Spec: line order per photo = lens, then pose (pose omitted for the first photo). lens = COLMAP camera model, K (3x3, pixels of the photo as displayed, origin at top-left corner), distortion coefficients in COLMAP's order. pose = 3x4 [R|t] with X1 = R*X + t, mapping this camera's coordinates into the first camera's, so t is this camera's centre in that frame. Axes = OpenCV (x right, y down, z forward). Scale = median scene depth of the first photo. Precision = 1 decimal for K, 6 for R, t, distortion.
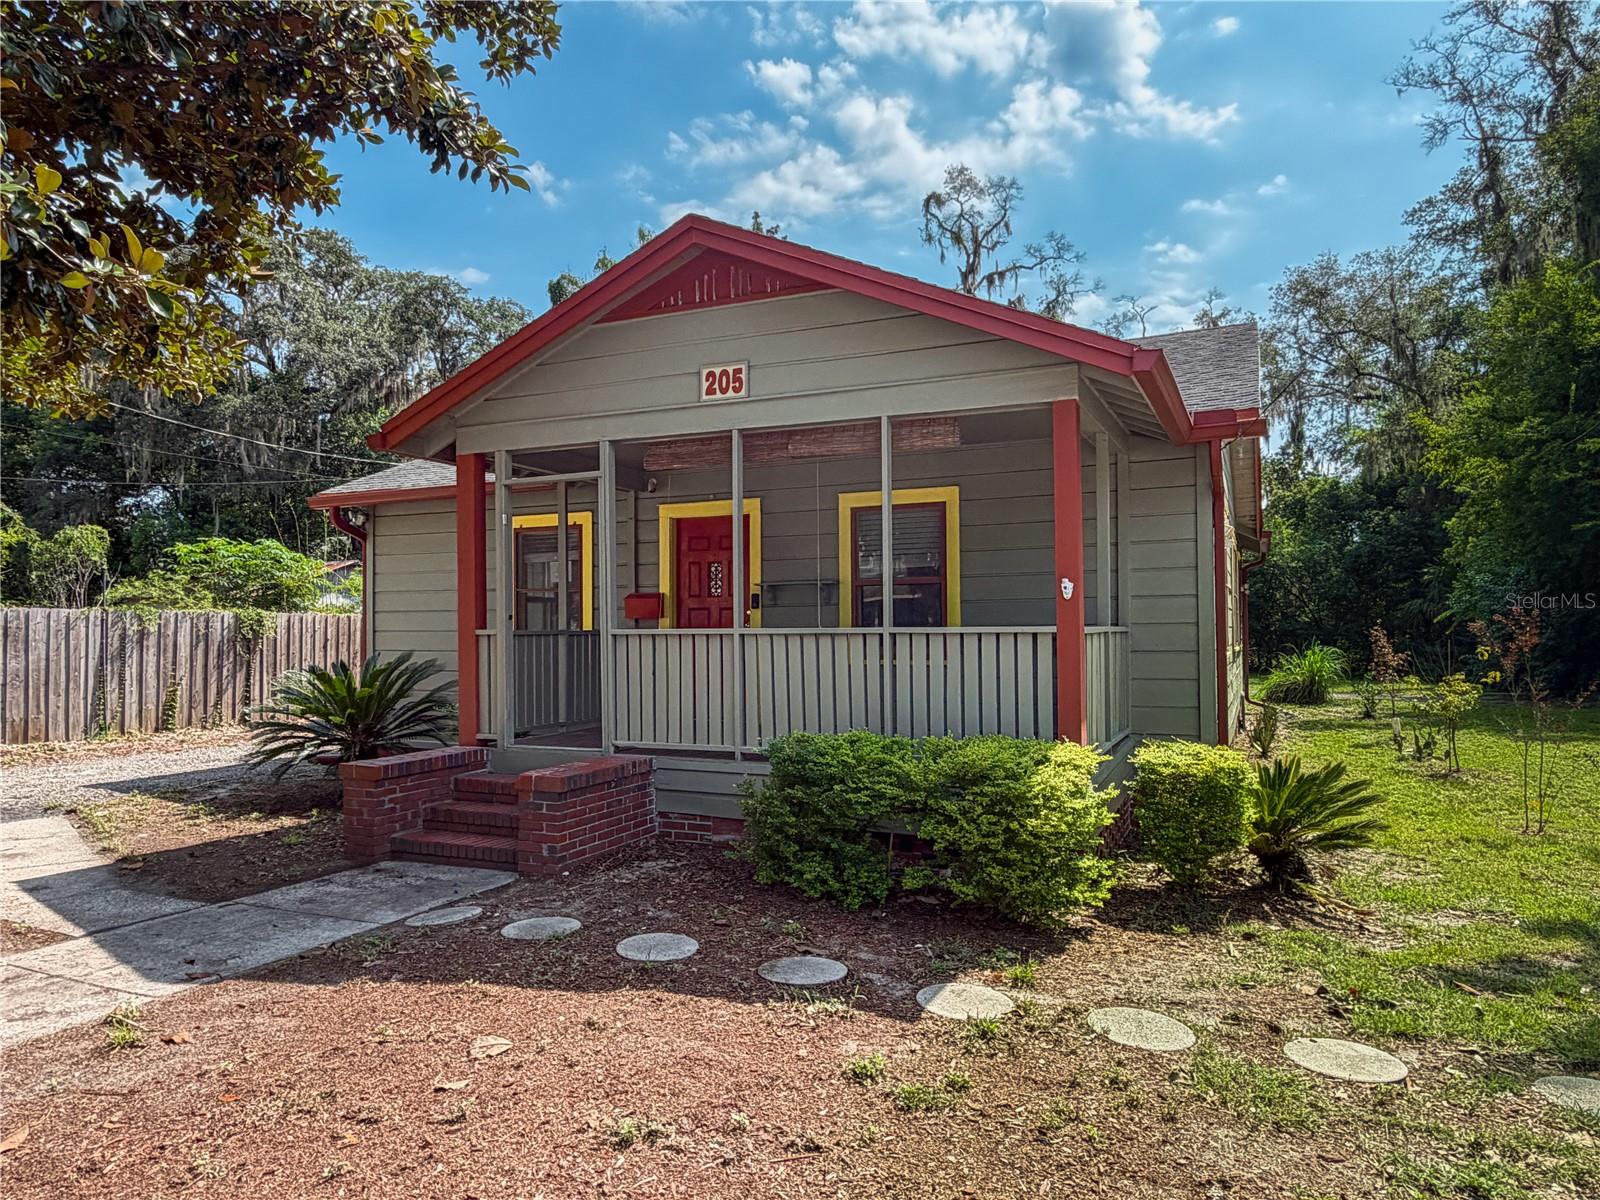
lens RADIAL K [[1004.8, 0, 810.7], [0, 1004.8, 599.6], [0, 0, 1]] dist [-0.000991, 0.001811]
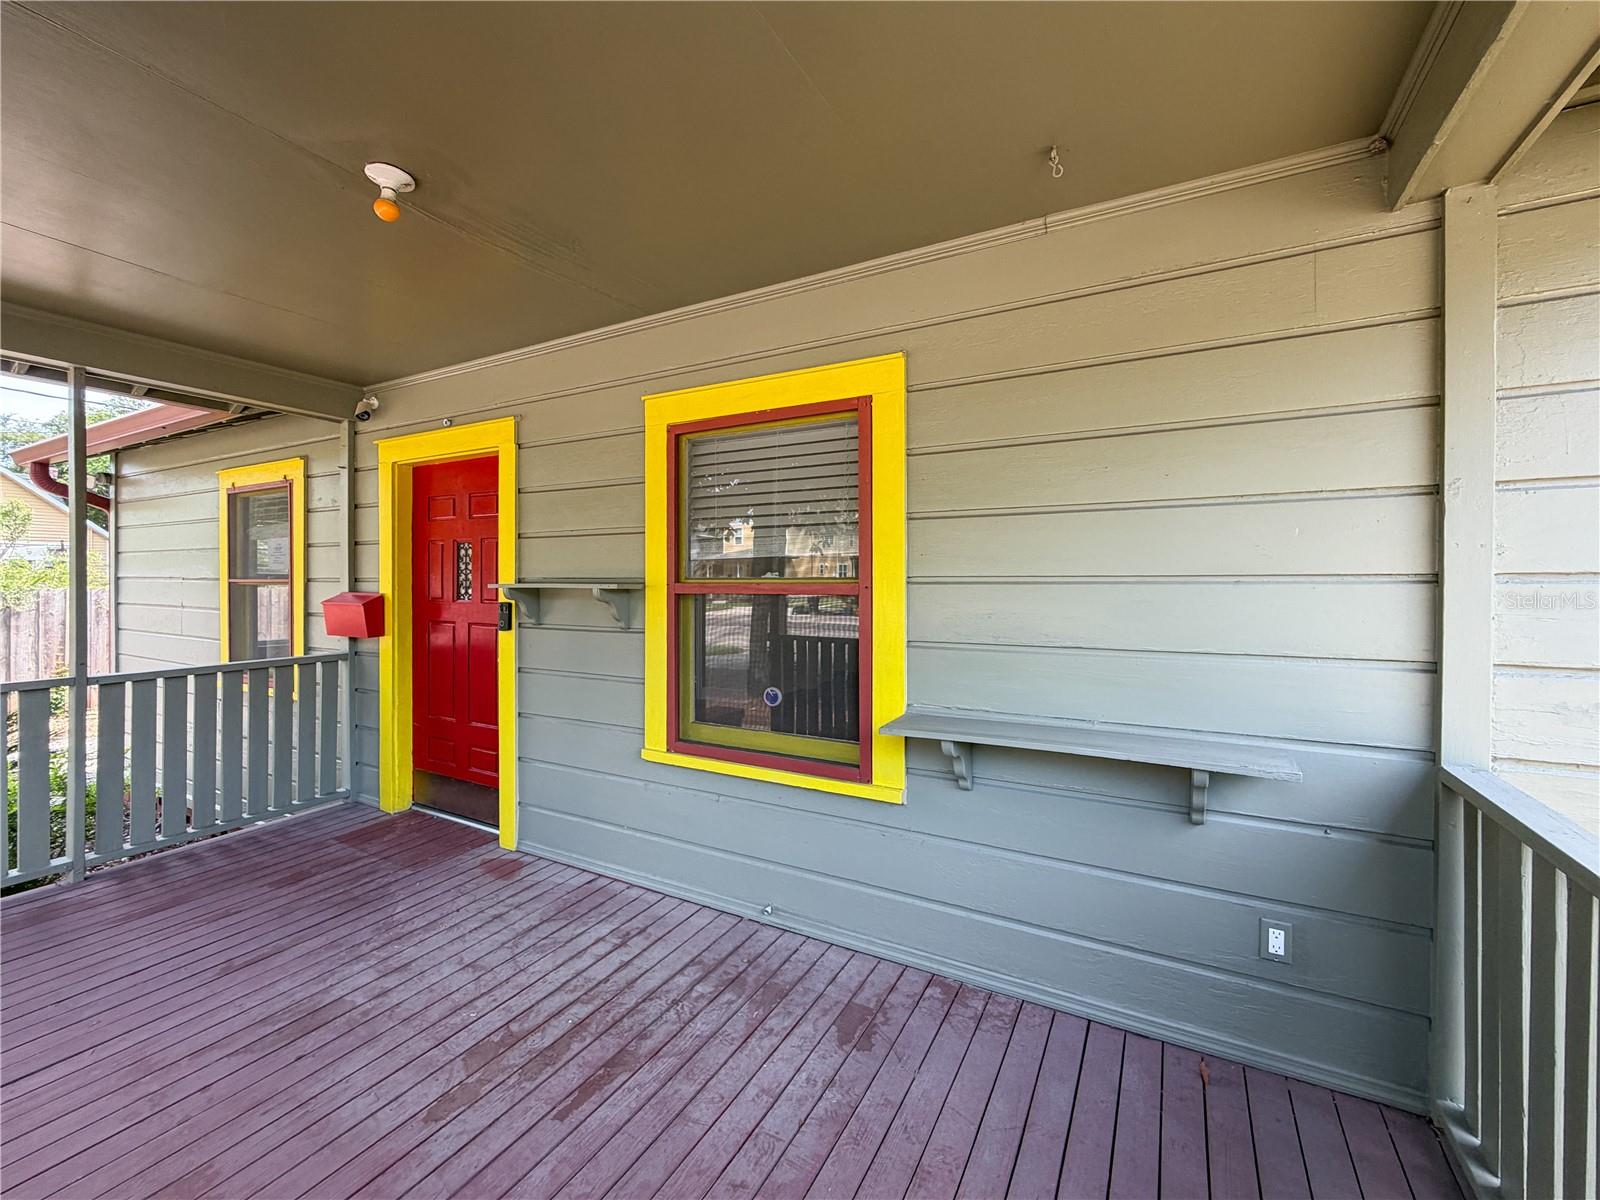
lens RADIAL K [[594.6, 0, 771.1], [0, 594.6, 585.0], [0, 0, 1]] dist [-0.000891, -0.000010]
pose [[0.998978, 0.010057, -0.044059, 0.101770], [-0.008397, 0.999254, 0.037699, -0.028677], [0.044405, -0.037291, 0.998317, 0.726050]]
